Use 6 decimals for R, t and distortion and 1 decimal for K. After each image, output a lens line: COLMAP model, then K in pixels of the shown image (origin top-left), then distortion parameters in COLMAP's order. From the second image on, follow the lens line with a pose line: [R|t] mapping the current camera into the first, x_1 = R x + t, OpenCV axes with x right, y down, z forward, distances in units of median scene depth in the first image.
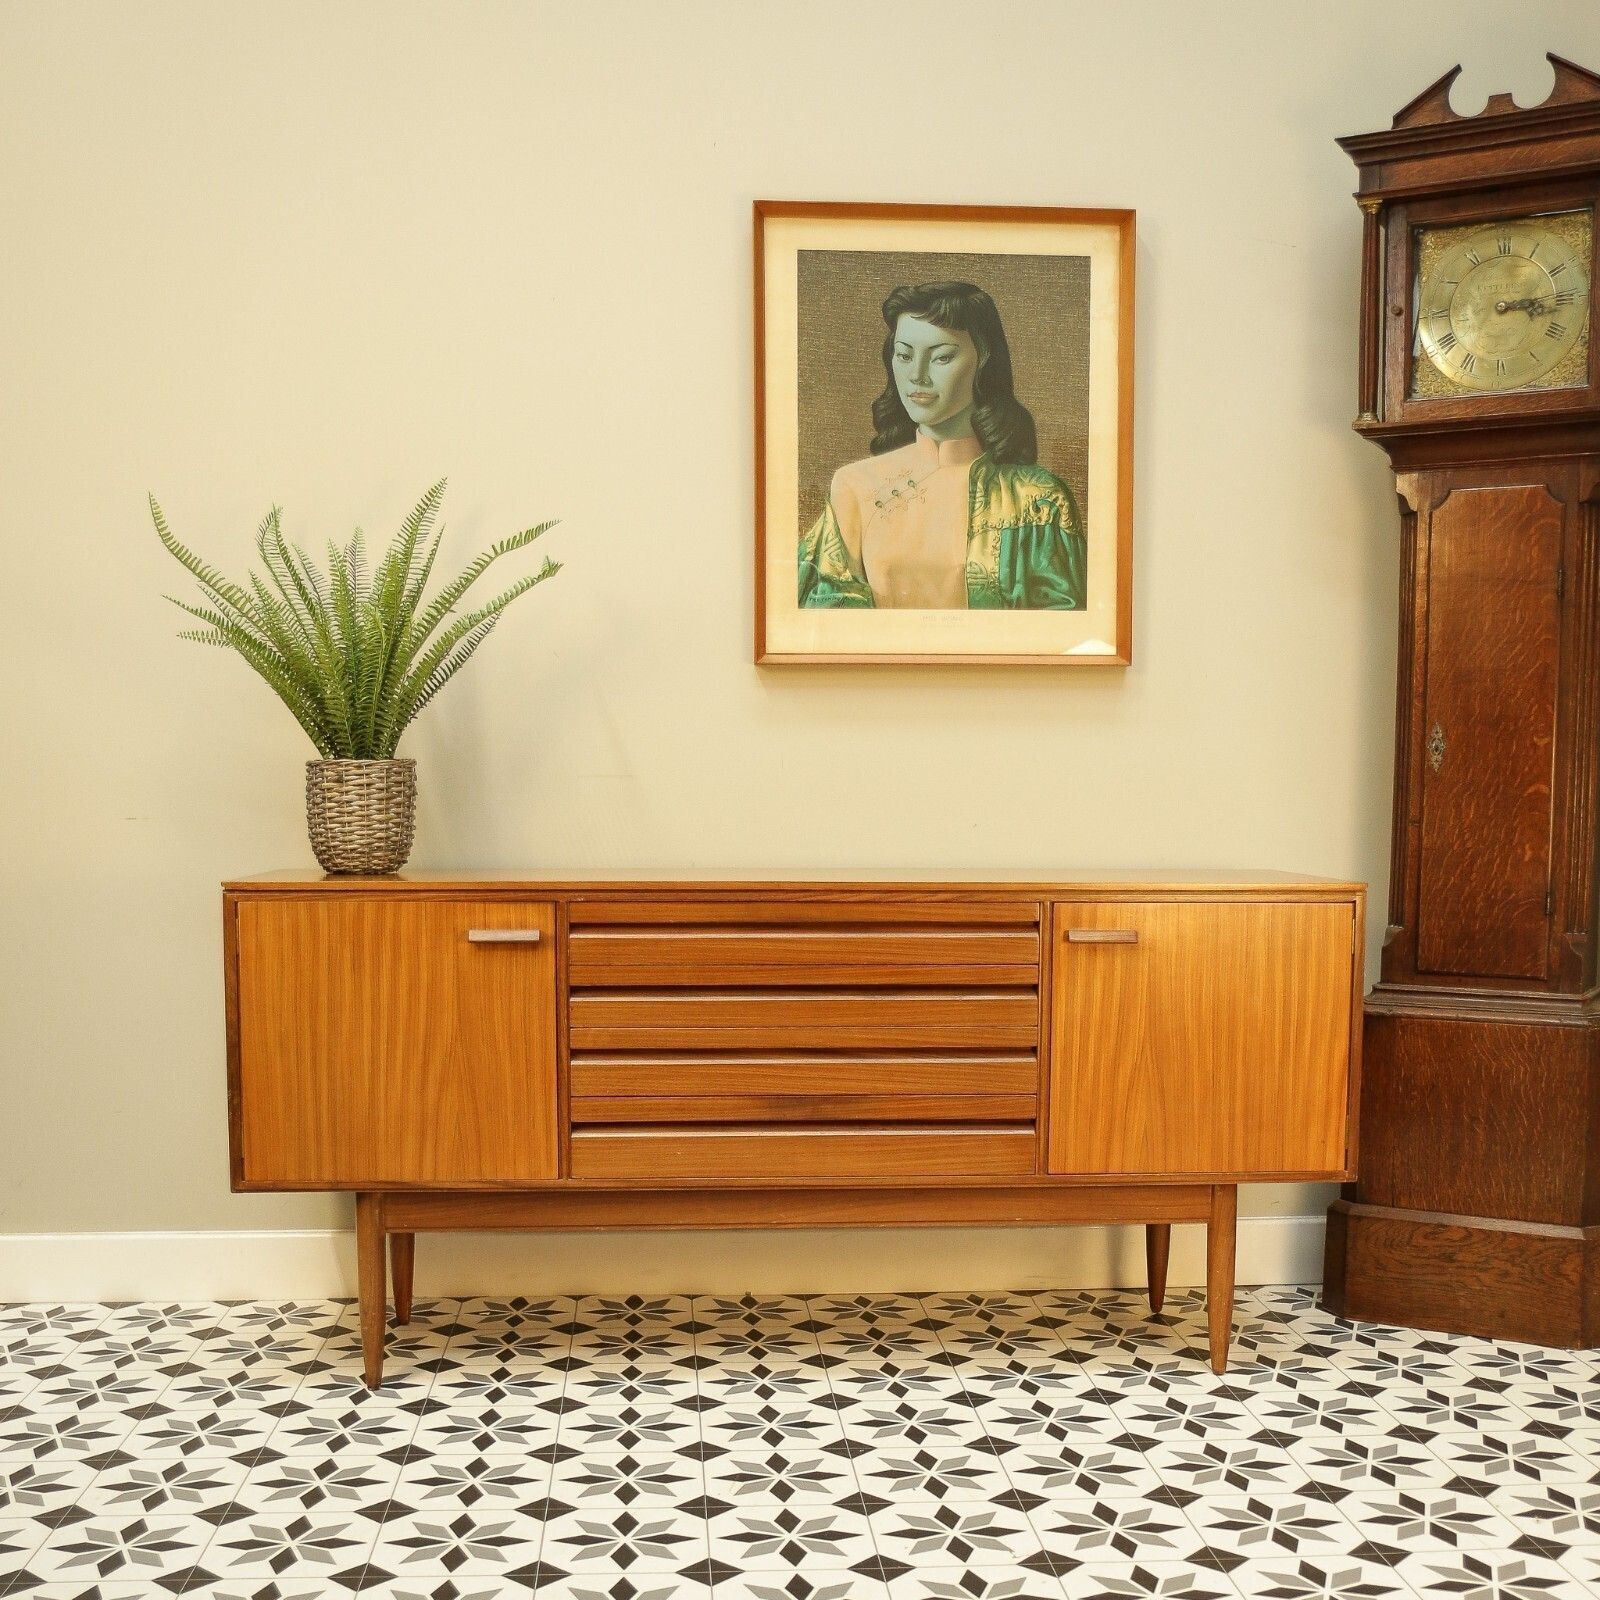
lens RADIAL K [[1949.3, 0, 799.7], [0, 1949.3, 951.6], [0, 0, 1]] dist [-0.083300, 0.062254]
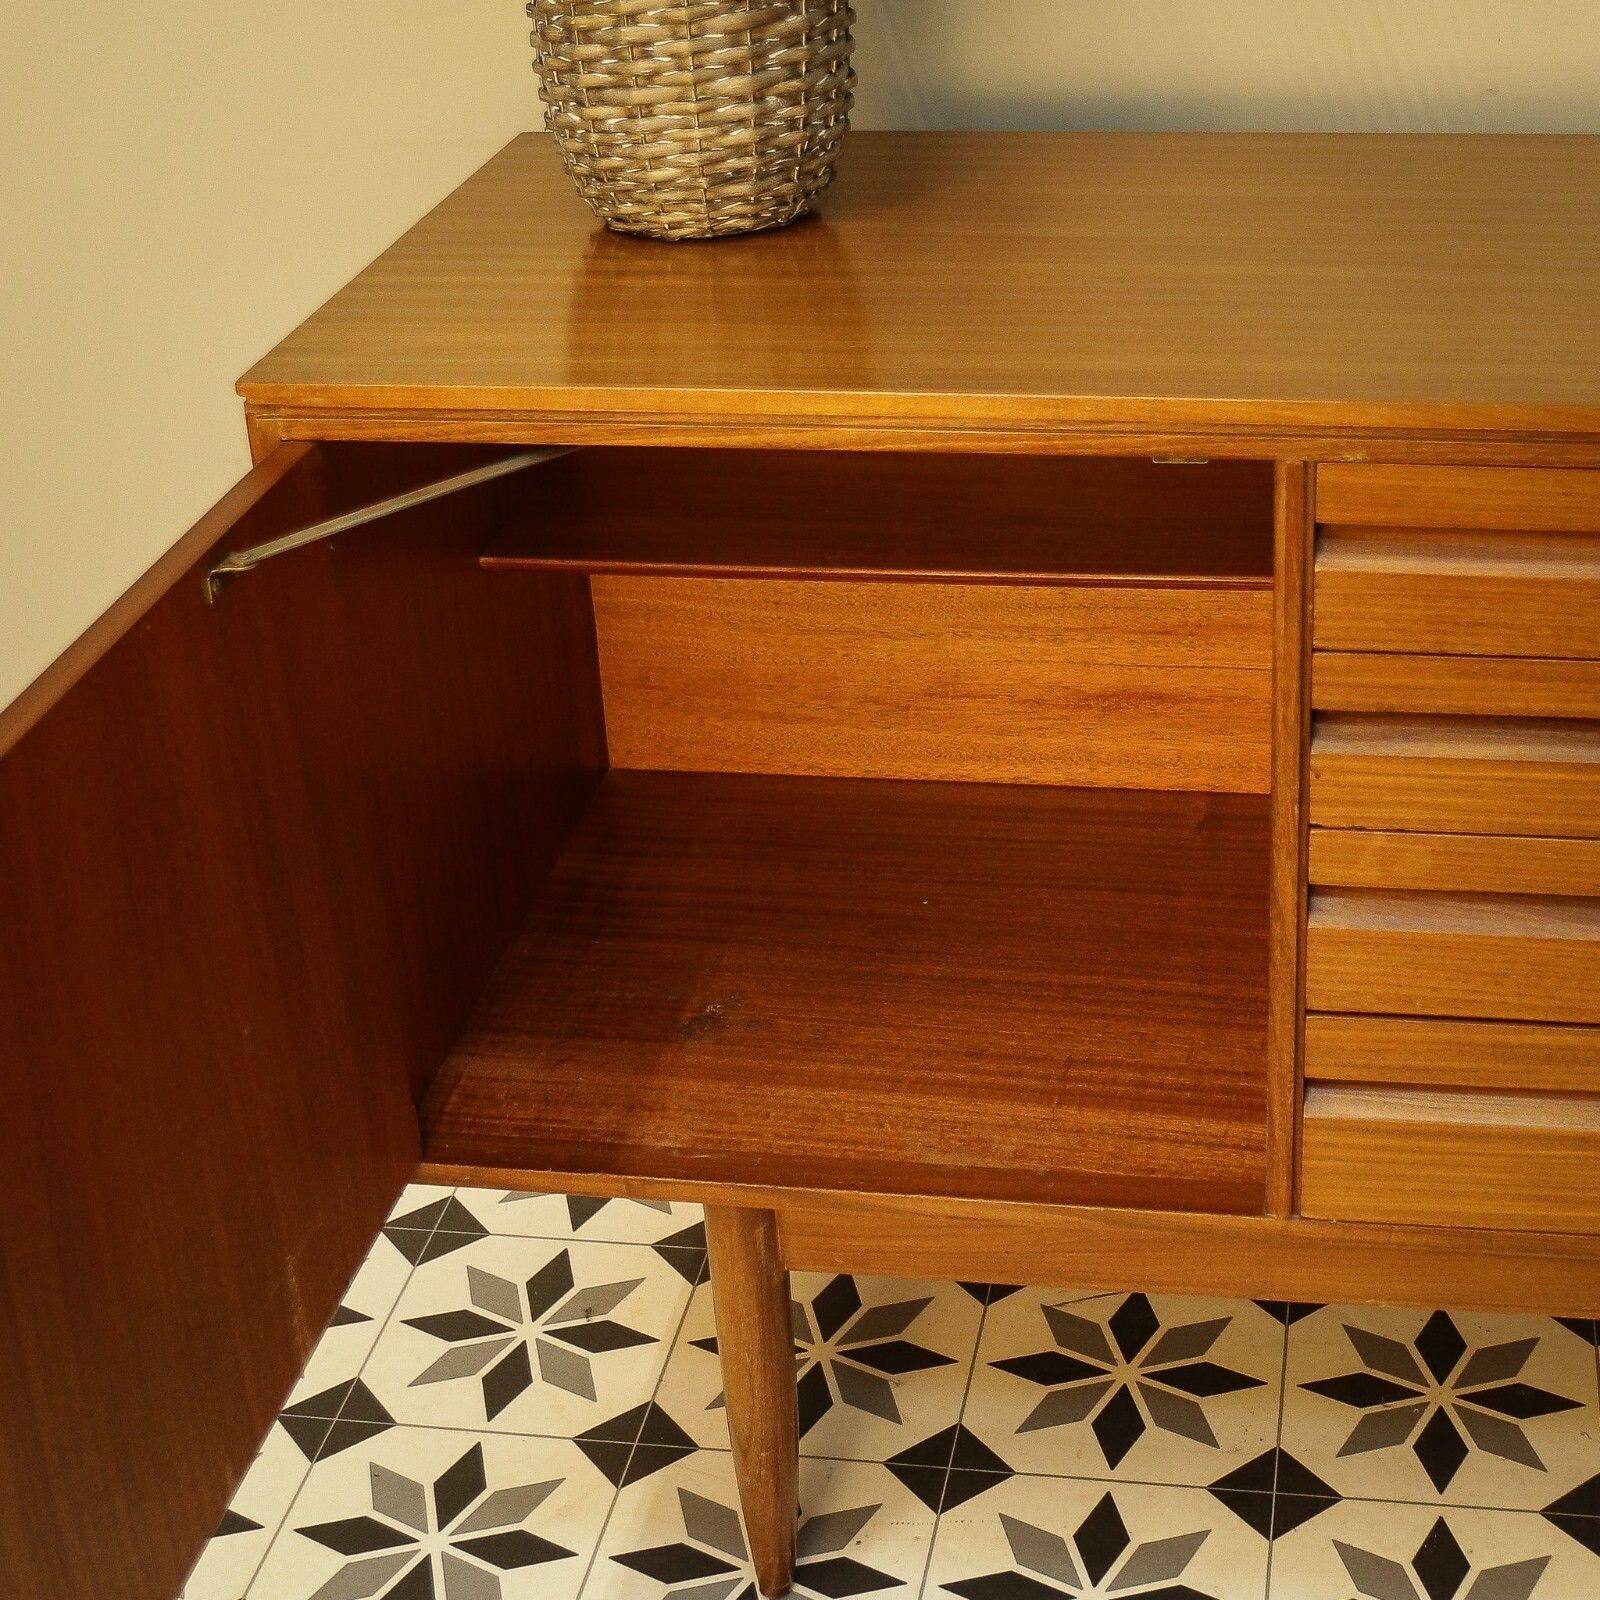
lens RADIAL K [[2982.4, 0, 800.0], [0, 2982.4, 800.0], [0, 0, 1]] dist [-0.135513, 0.200450]
pose [[0.962933, 0.068760, -0.260831, -0.063949], [0.041009, 0.918407, 0.393505, -0.147350], [0.266606, -0.389616, 0.881545, 0.490103]]
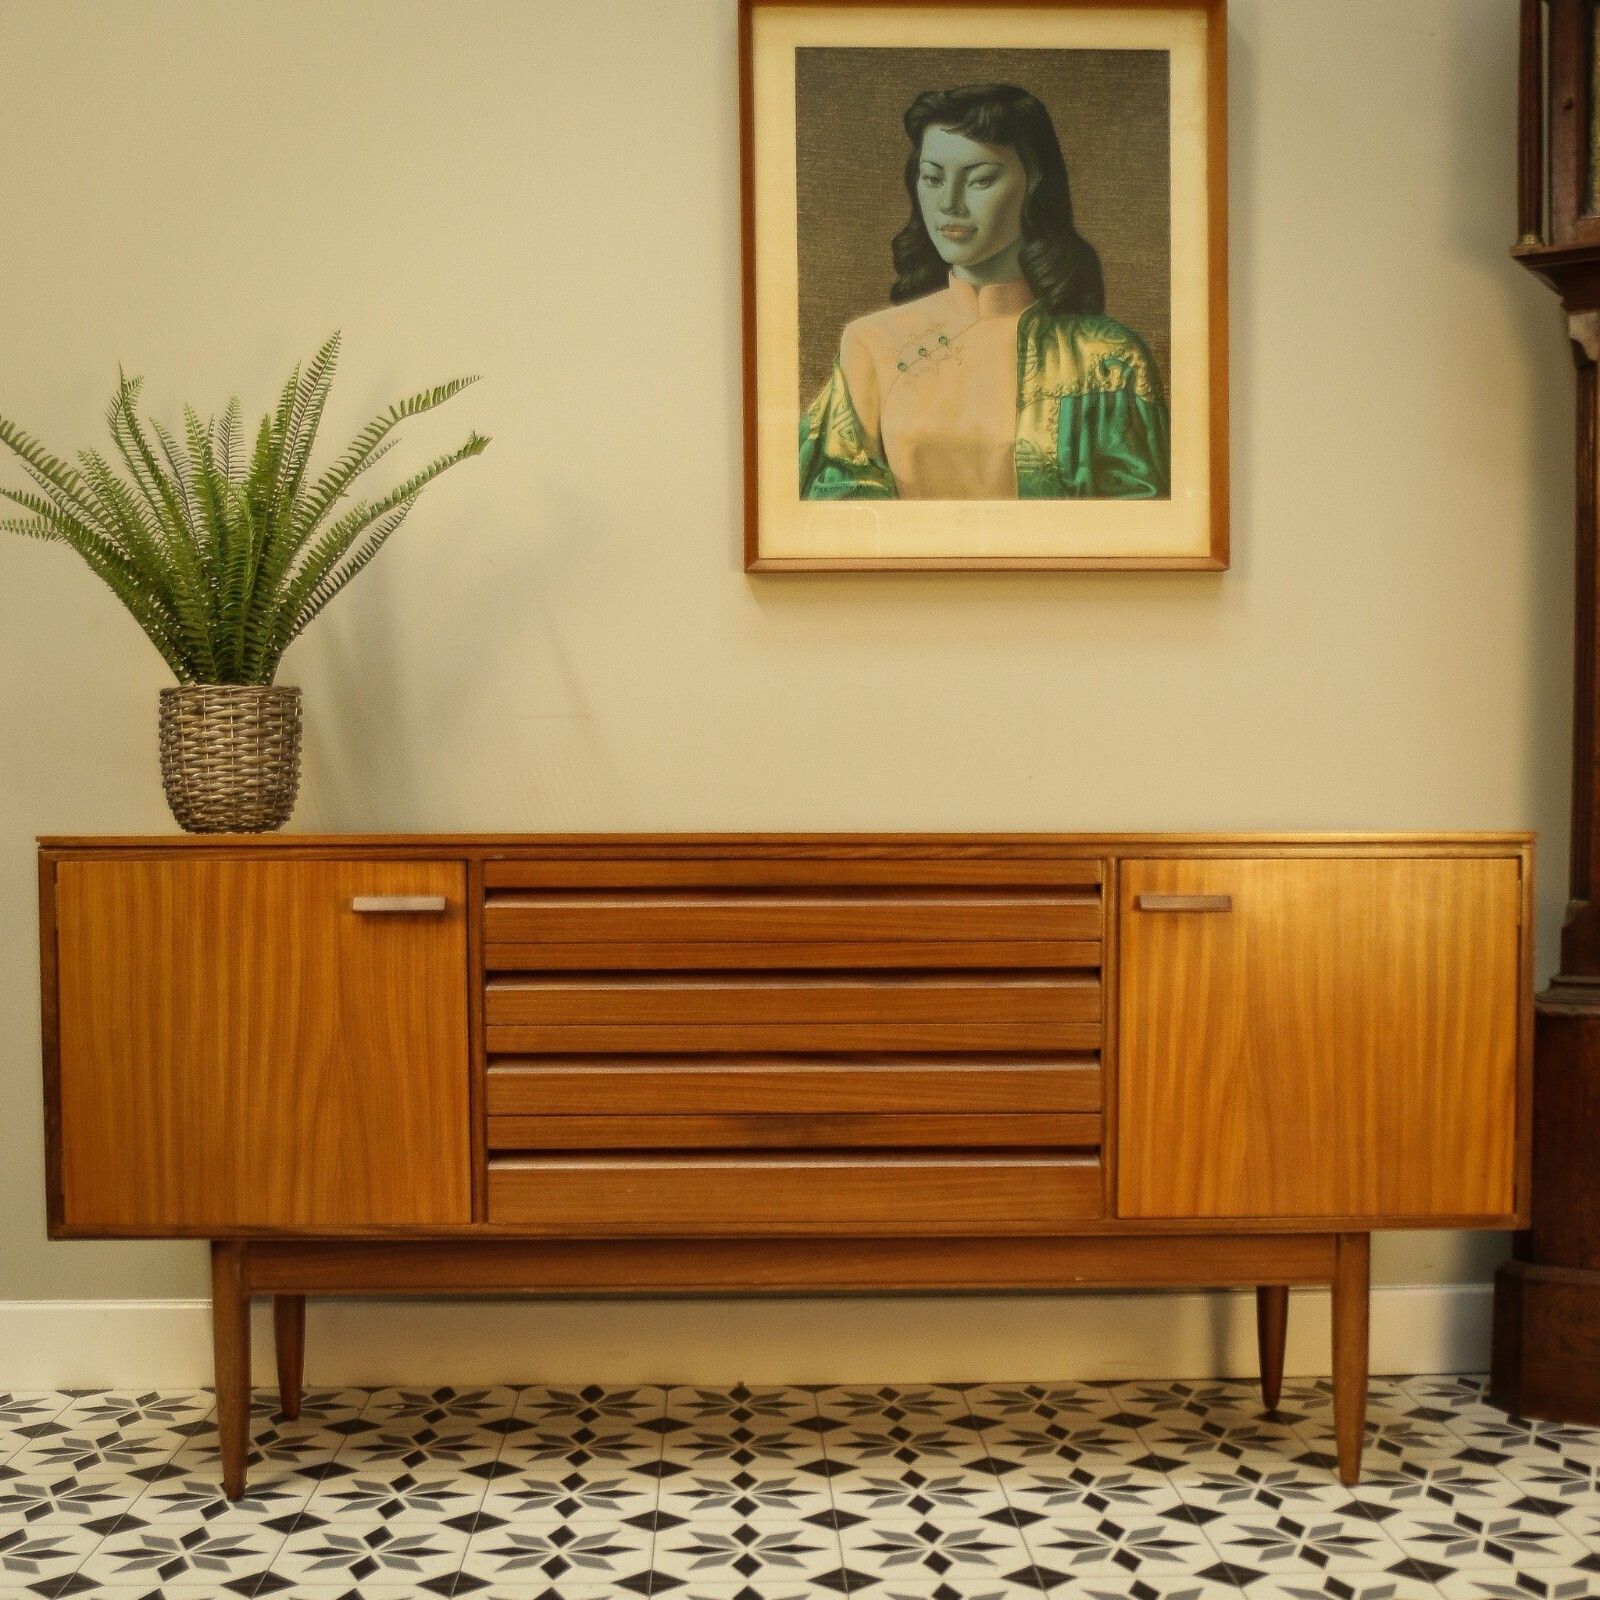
lens RADIAL K [[2304.2, 0, 797.3], [0, 2304.2, 917.6], [0, 0, 1]] dist [-0.084663, 0.077182]
pose [[0.999196, -0.005557, -0.039698, 0.036617], [0.003934, 0.999158, -0.040834, 0.031040], [0.039891, 0.040645, 0.998377, 0.090267]]
